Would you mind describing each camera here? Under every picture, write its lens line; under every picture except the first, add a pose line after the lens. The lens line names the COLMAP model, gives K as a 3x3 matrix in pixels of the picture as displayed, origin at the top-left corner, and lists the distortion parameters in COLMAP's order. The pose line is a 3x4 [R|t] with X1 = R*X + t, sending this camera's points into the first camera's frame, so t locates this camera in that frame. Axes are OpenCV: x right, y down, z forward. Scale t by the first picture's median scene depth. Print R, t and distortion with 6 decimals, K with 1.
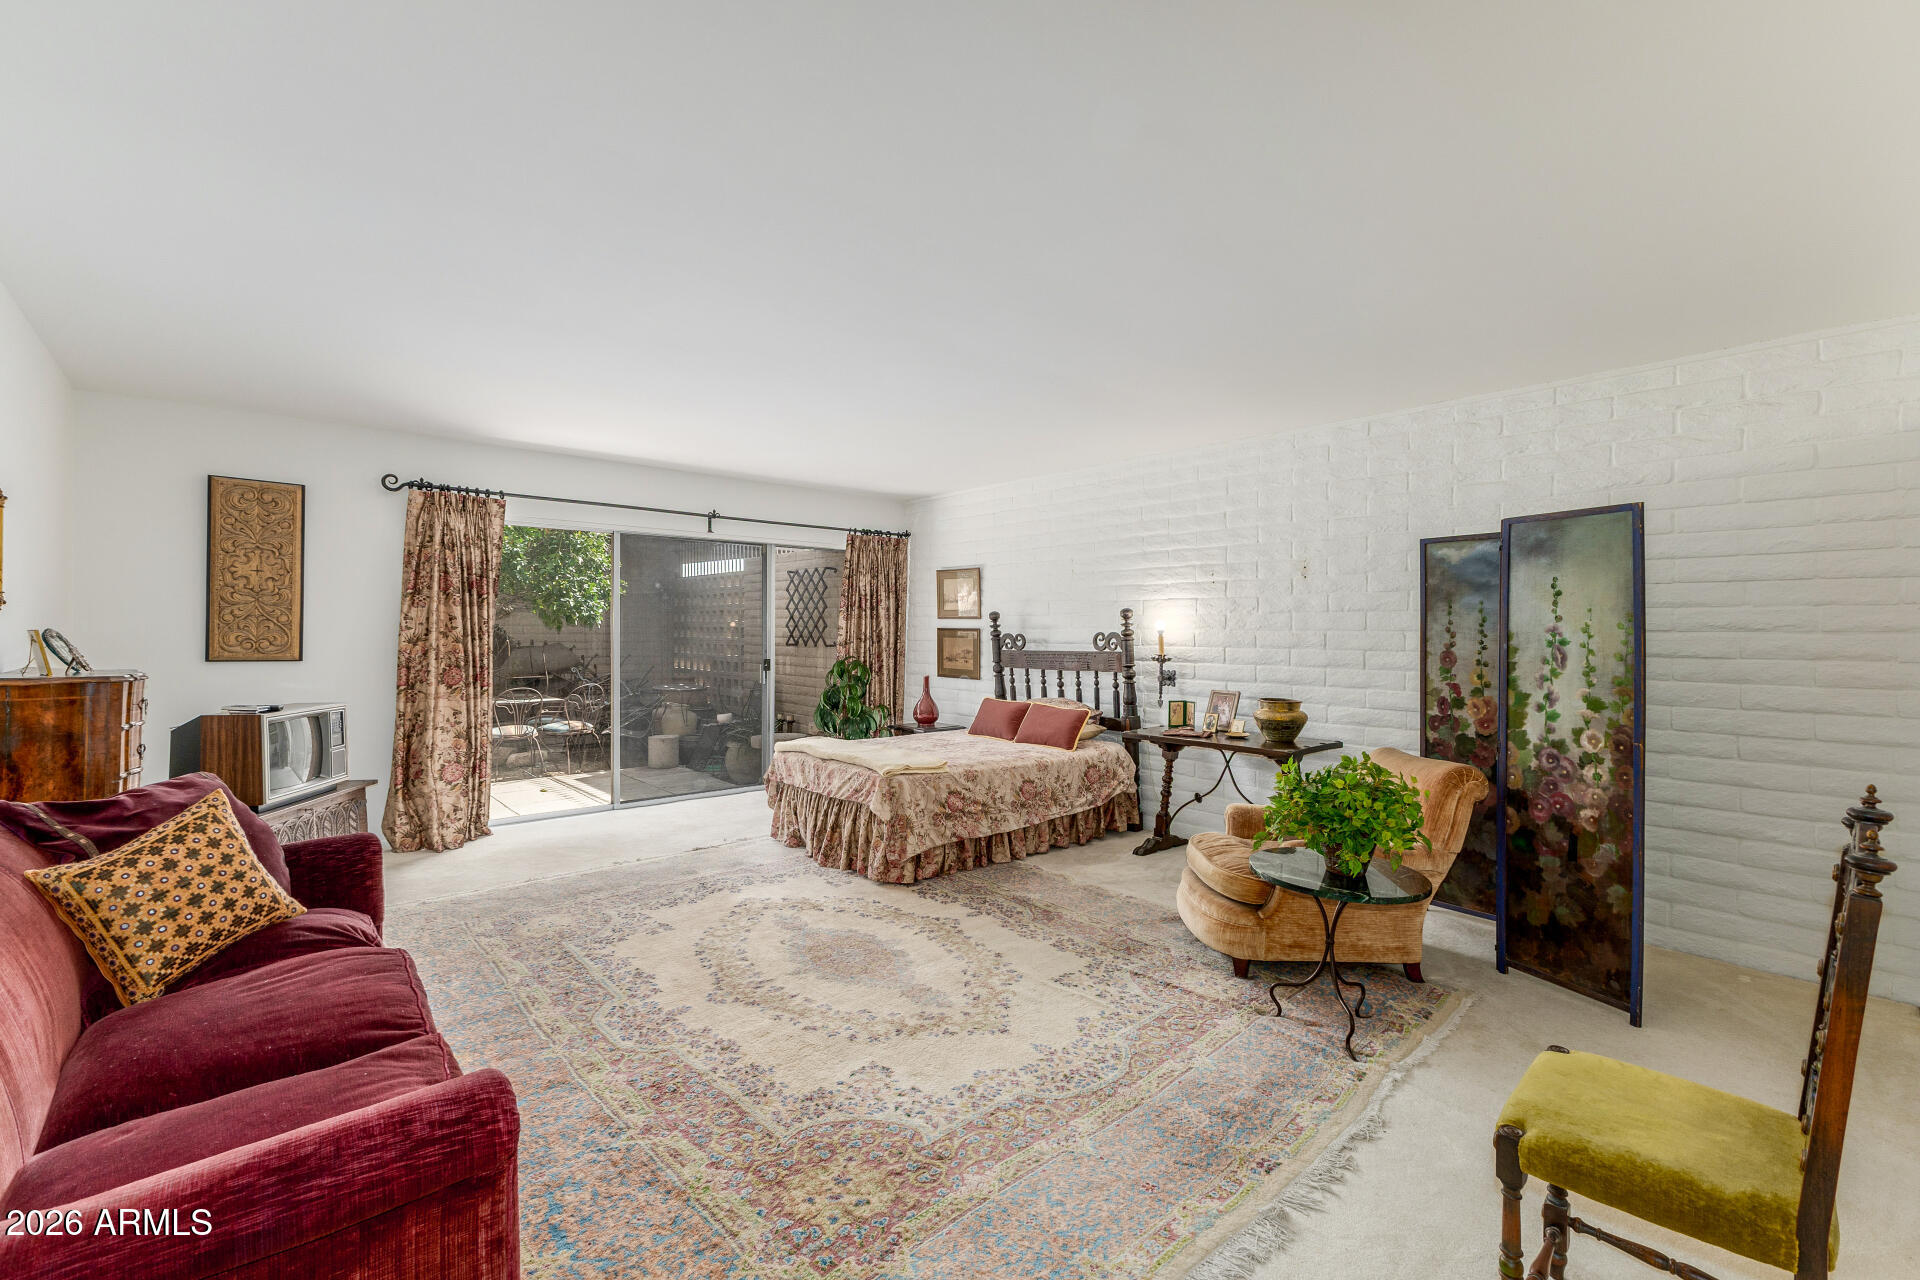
lens RADIAL K [[810.5, 0, 961.1], [0, 810.5, 632.7], [0, 0, 1]] dist [0.011730, -0.000005]
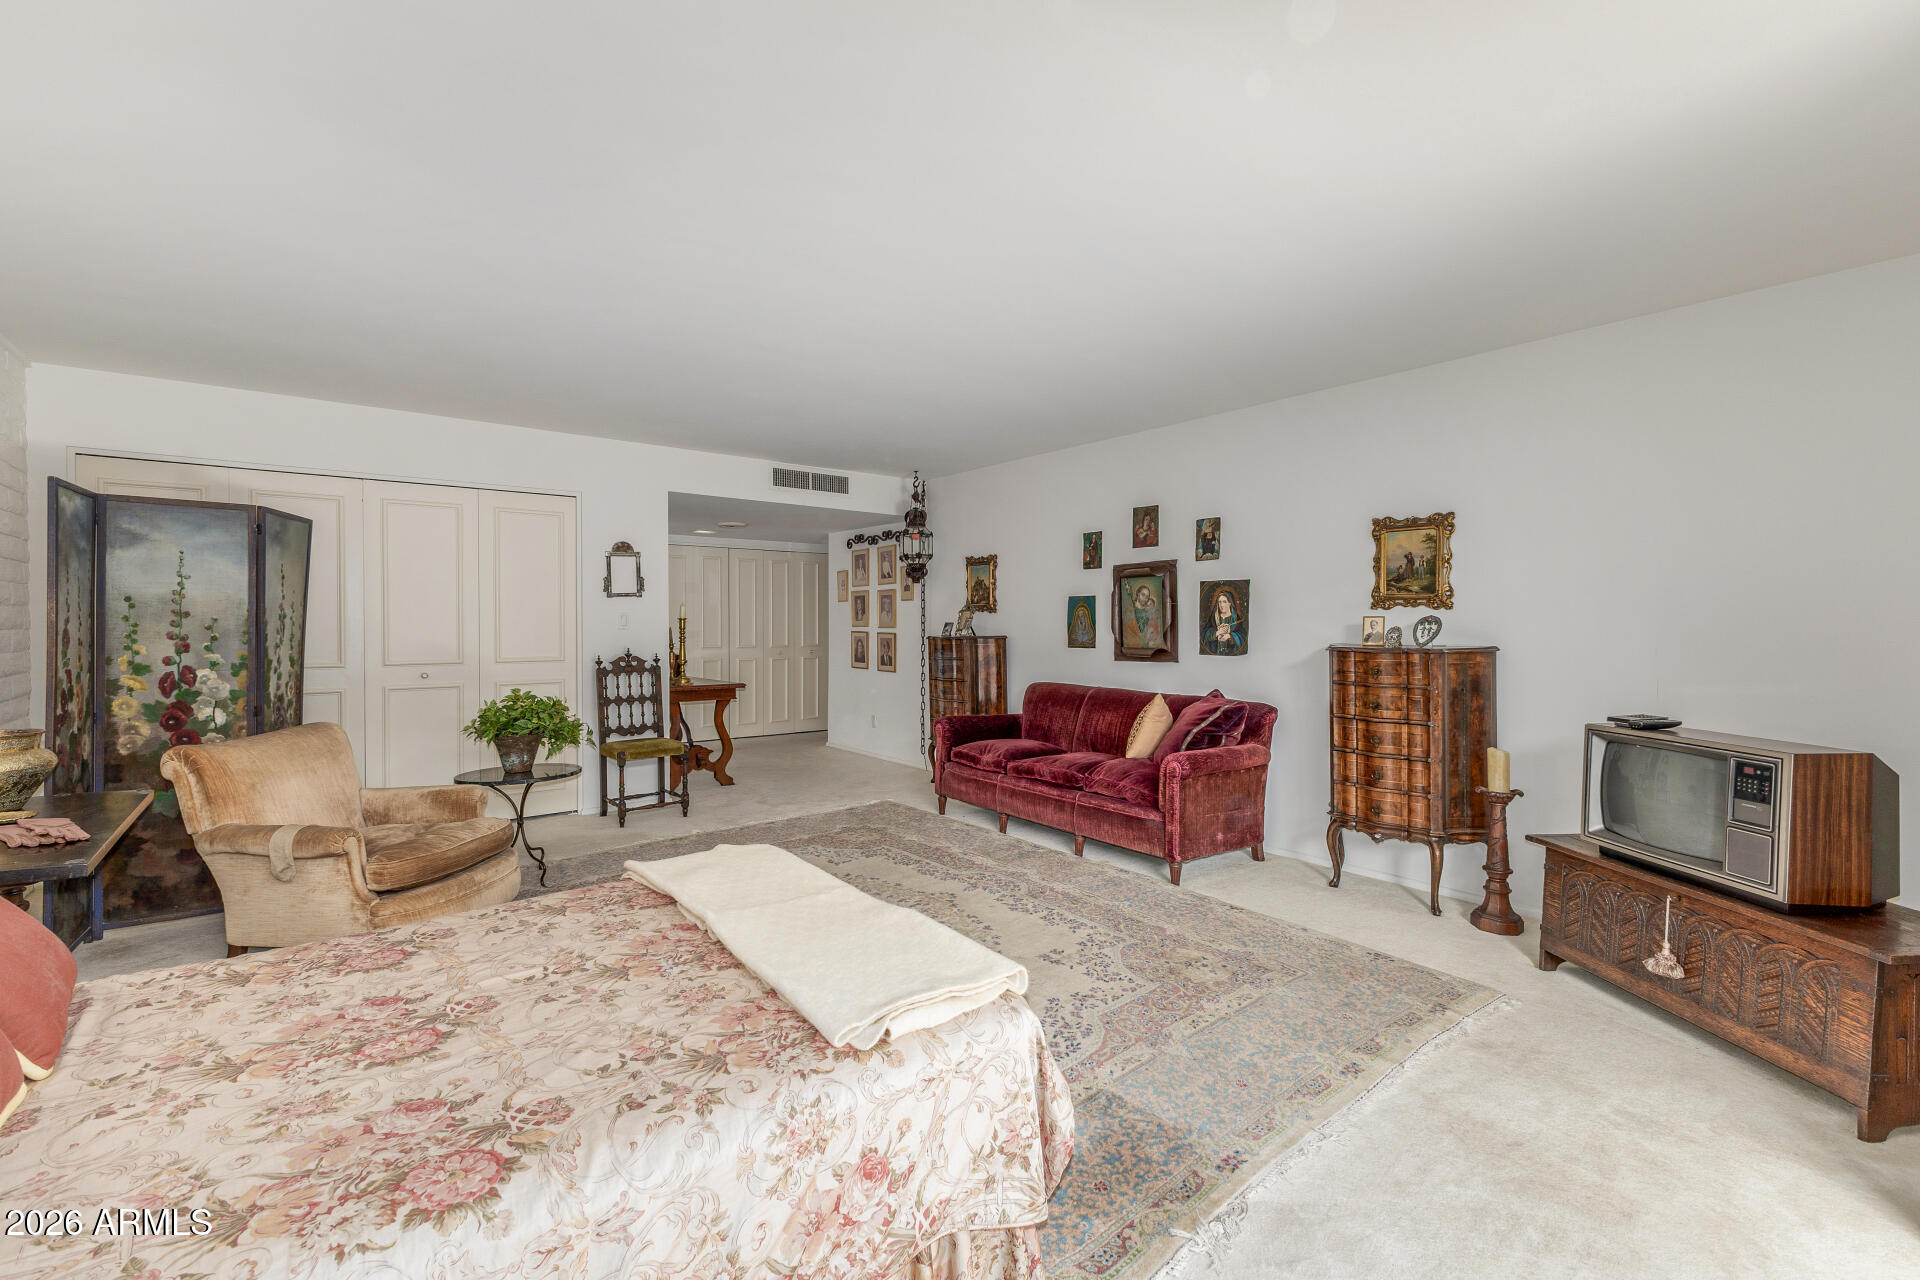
lens RADIAL K [[822.0, 0, 956.6], [0, 822.0, 628.7], [0, 0, 1]] dist [0.010204, -0.000068]
pose [[-0.998494, -0.008752, 0.054150, -0.221093], [-0.007926, 0.999849, 0.015441, 0.003565], [-0.054277, 0.014989, -0.998413, 1.329657]]
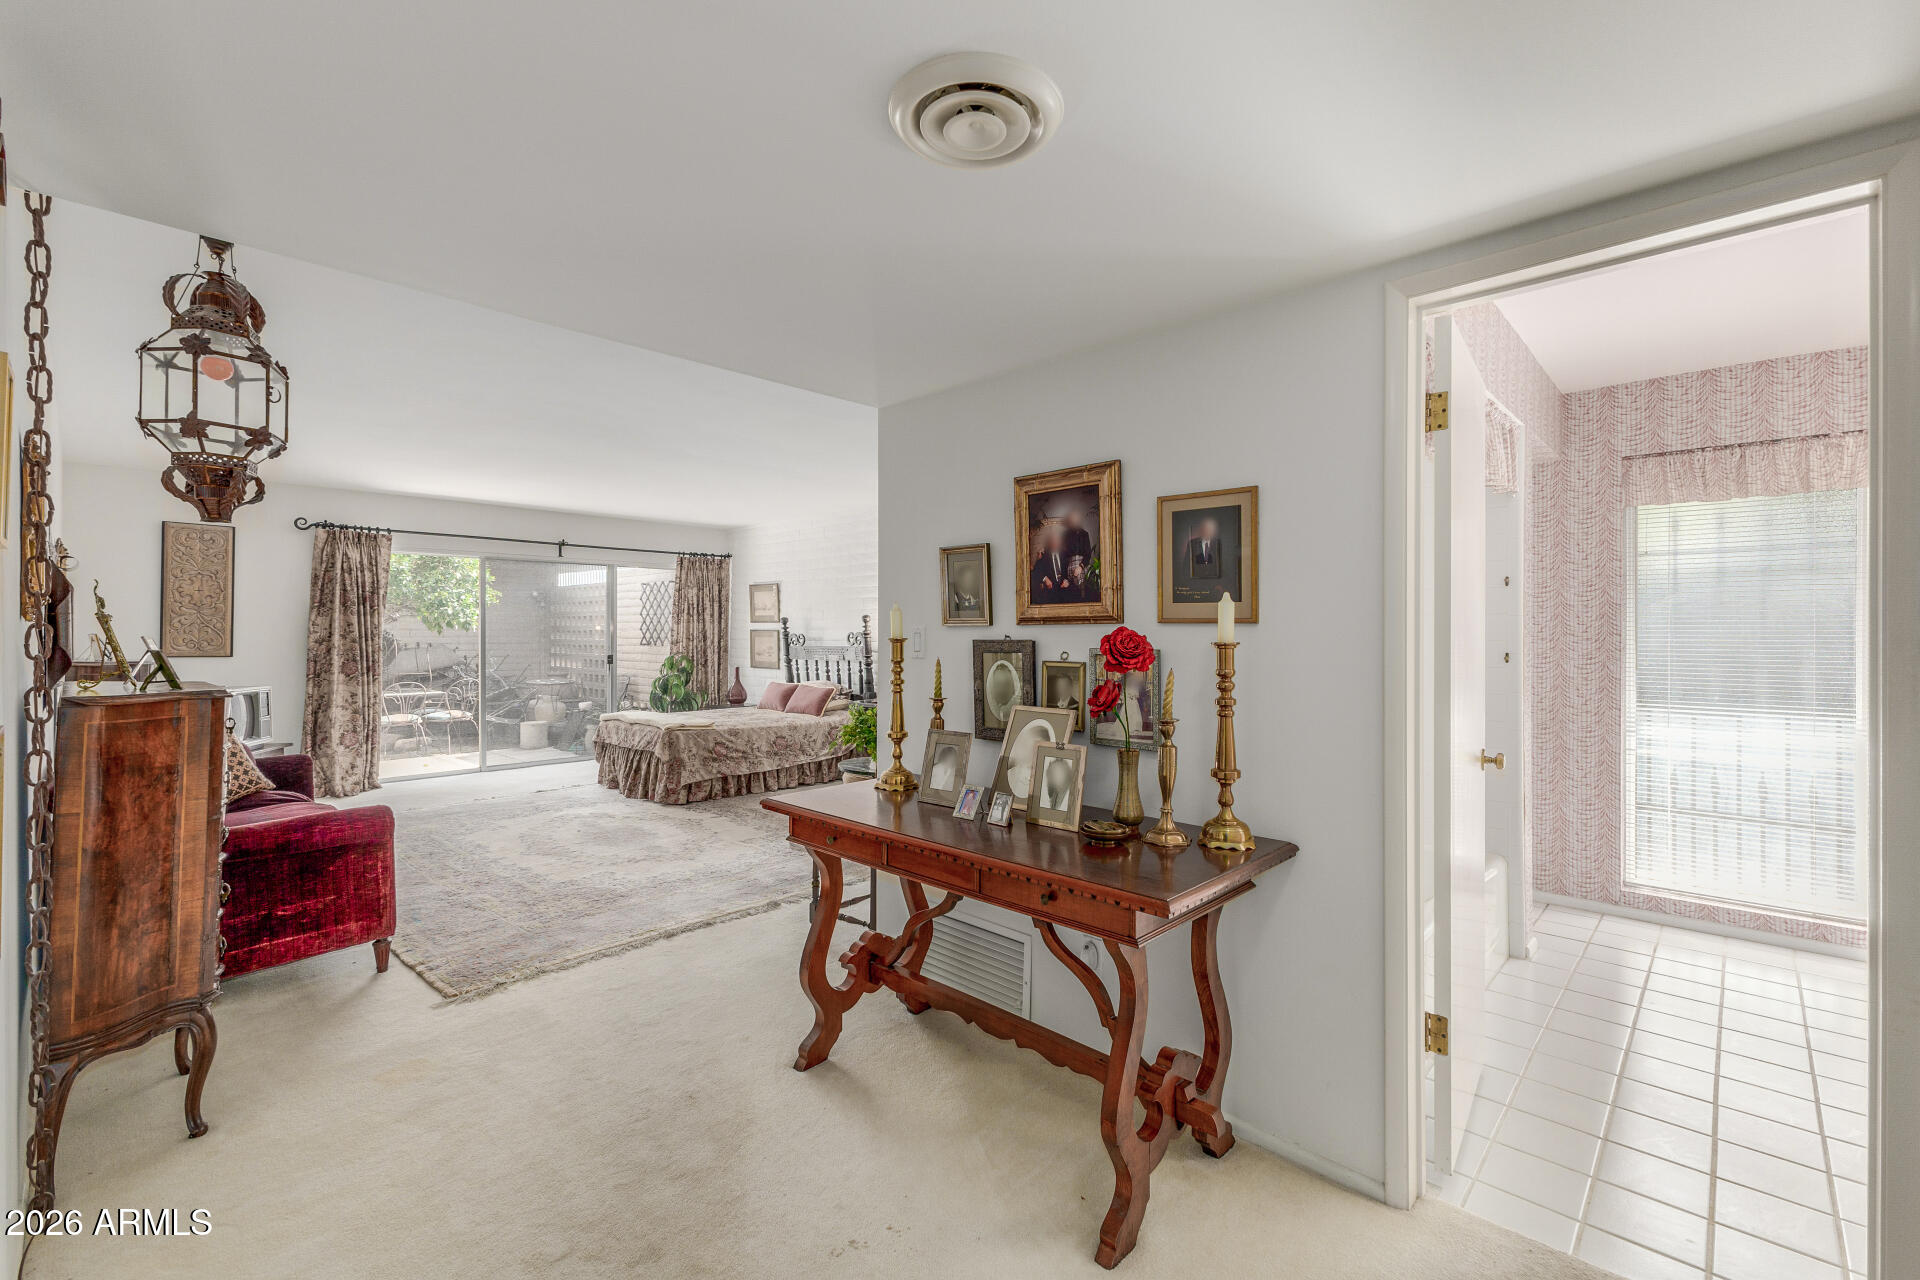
lens RADIAL K [[822.0, 0, 956.6], [0, 822.0, 628.7], [0, 0, 1]] dist [0.010204, -0.000068]
pose [[0.996256, -0.005448, 0.086284, 0.254172], [0.006050, 0.999959, -0.006712, 0.004212], [-0.086243, 0.007209, 0.996248, -0.444428]]
